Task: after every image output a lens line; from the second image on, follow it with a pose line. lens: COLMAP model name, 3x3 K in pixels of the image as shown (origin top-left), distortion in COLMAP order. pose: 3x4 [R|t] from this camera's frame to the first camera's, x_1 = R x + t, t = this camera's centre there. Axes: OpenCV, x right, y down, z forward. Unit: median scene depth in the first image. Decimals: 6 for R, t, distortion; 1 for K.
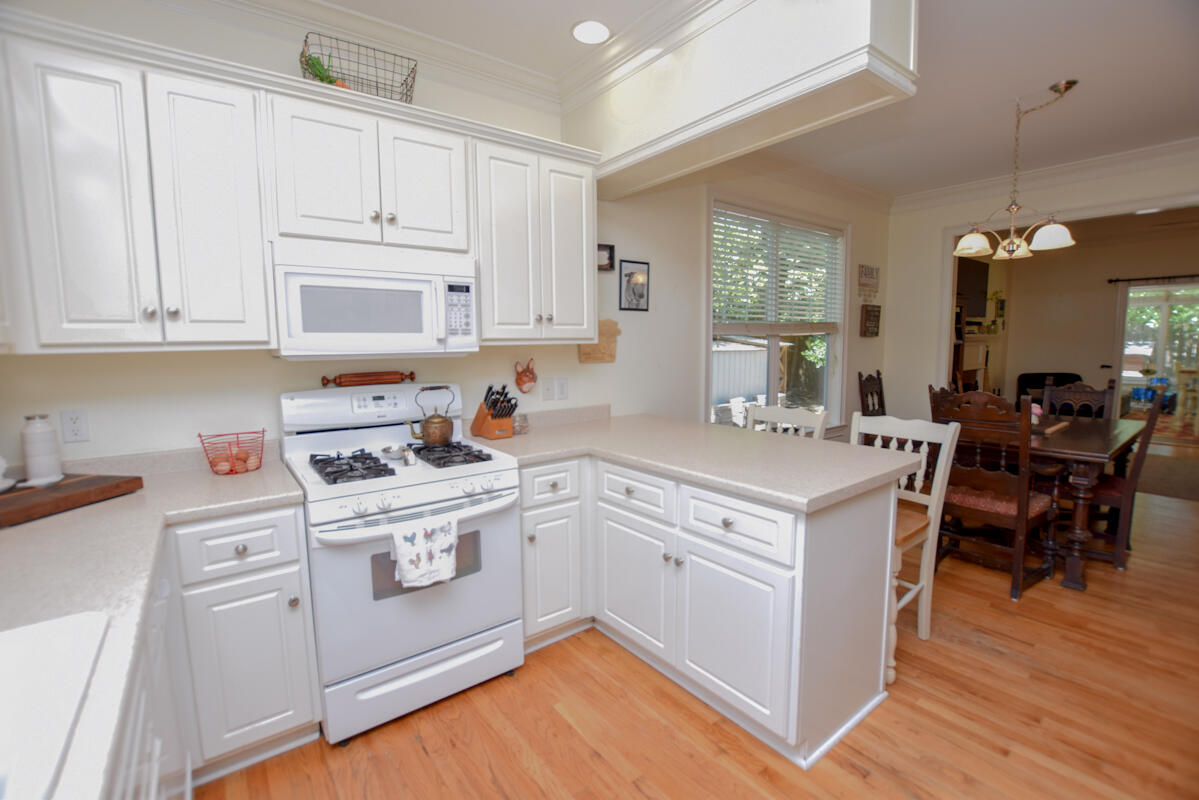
lens RADIAL K [[526.4, 0, 600.0], [0, 526.4, 397.8], [0, 0, 1]] dist [-0.027367, 0.001073]
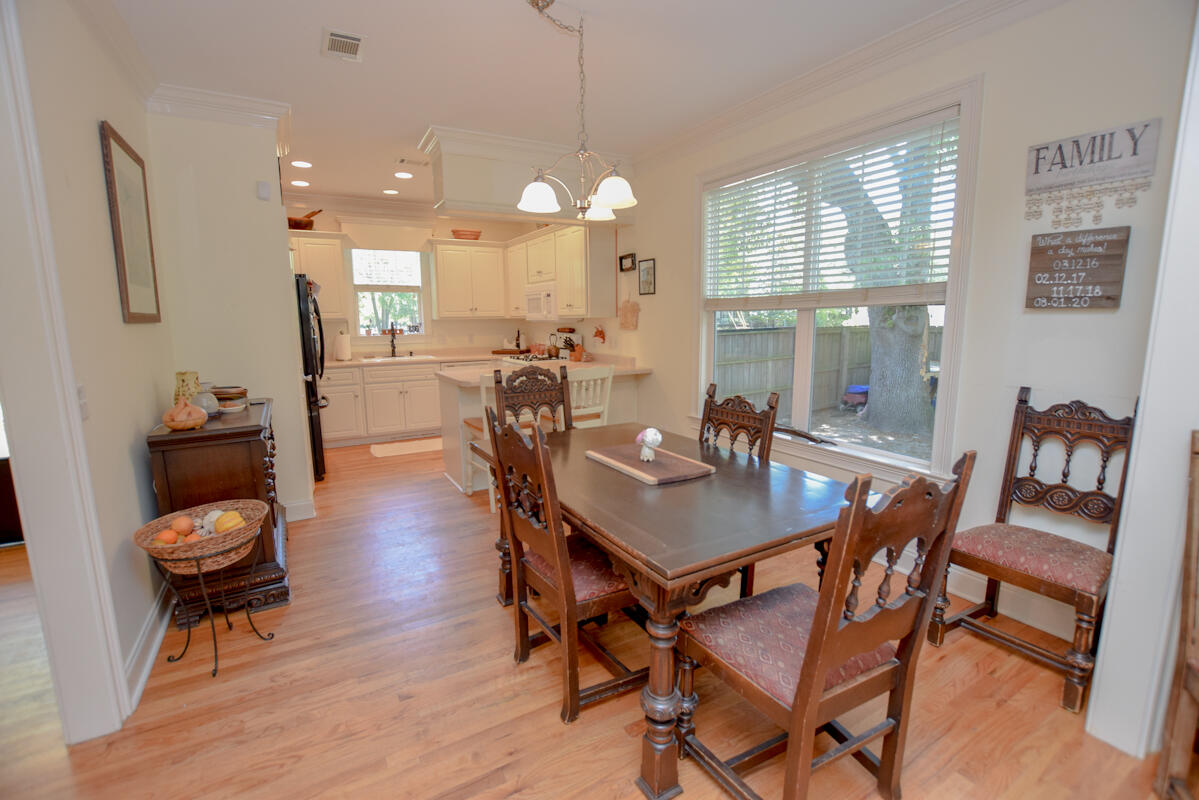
lens RADIAL K [[526.4, 0, 600.0], [0, 526.4, 397.8], [0, 0, 1]] dist [-0.027367, 0.001073]
pose [[-0.115133, 0.165083, -0.979537, 1.570942], [-0.093017, 0.979970, 0.176089, -0.134944], [0.988985, 0.111388, -0.097471, 1.077874]]
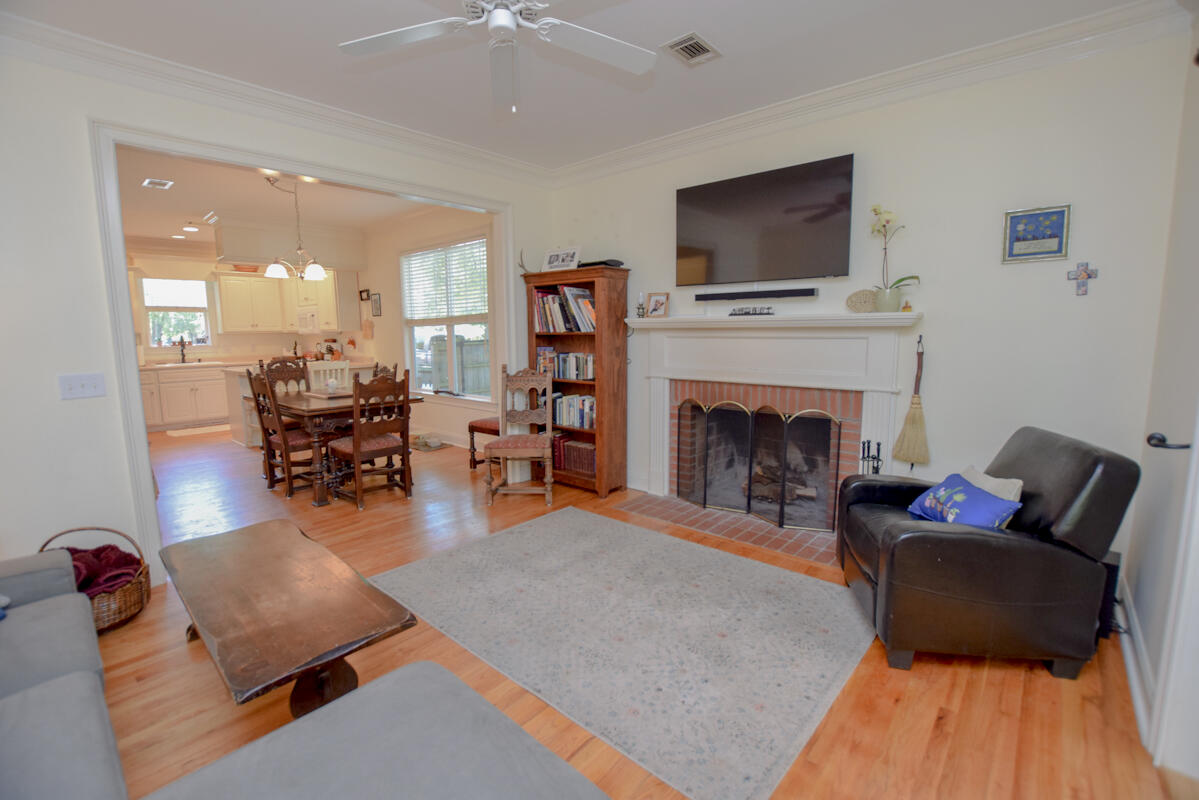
lens RADIAL K [[526.4, 0, 600.0], [0, 526.4, 397.8], [0, 0, 1]] dist [-0.027367, 0.001073]
pose [[0.208547, 0.136038, -0.968505, 2.523461], [-0.093188, 0.988537, 0.118785, -0.180692], [0.973563, 0.065481, 0.218833, 1.501654]]
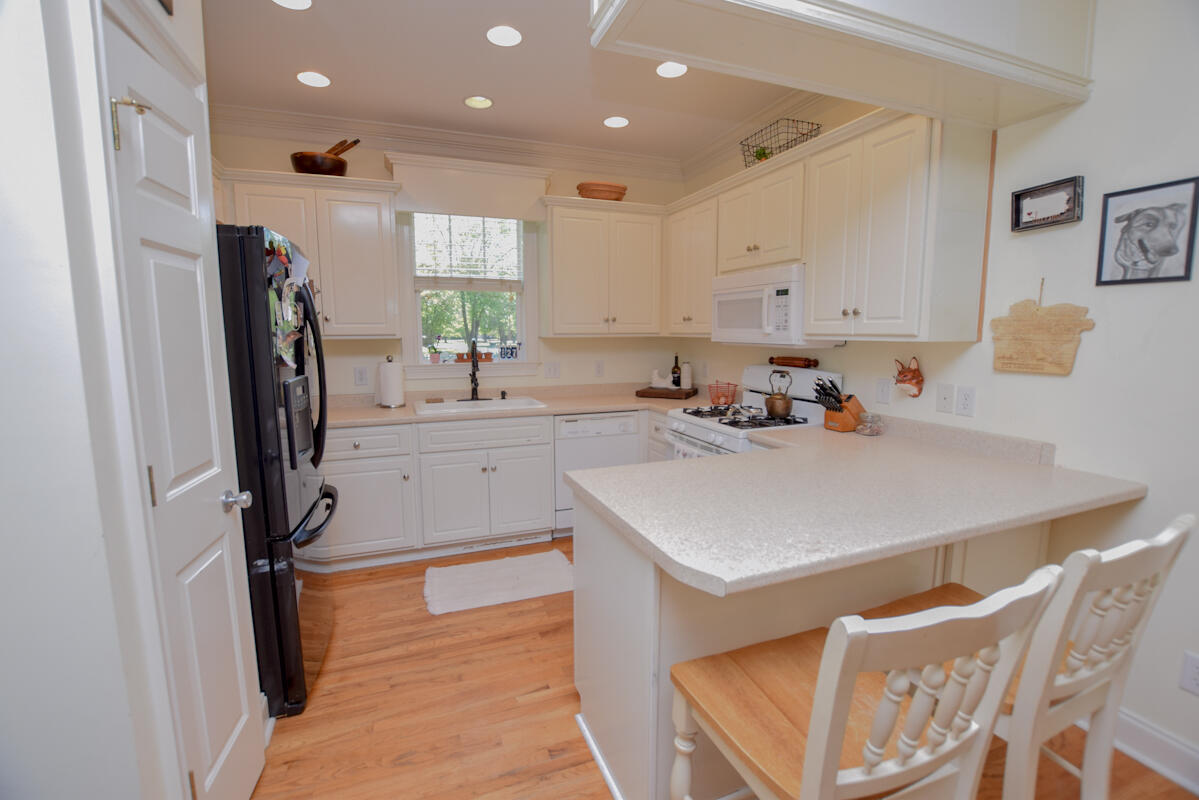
lens RADIAL K [[526.4, 0, 600.0], [0, 526.4, 397.8], [0, 0, 1]] dist [-0.027367, 0.001073]
pose [[-0.267733, 0.134741, -0.954025, 0.725320], [-0.096255, 0.981479, 0.165631, -0.089315], [0.958673, 0.136174, -0.249805, 0.649899]]
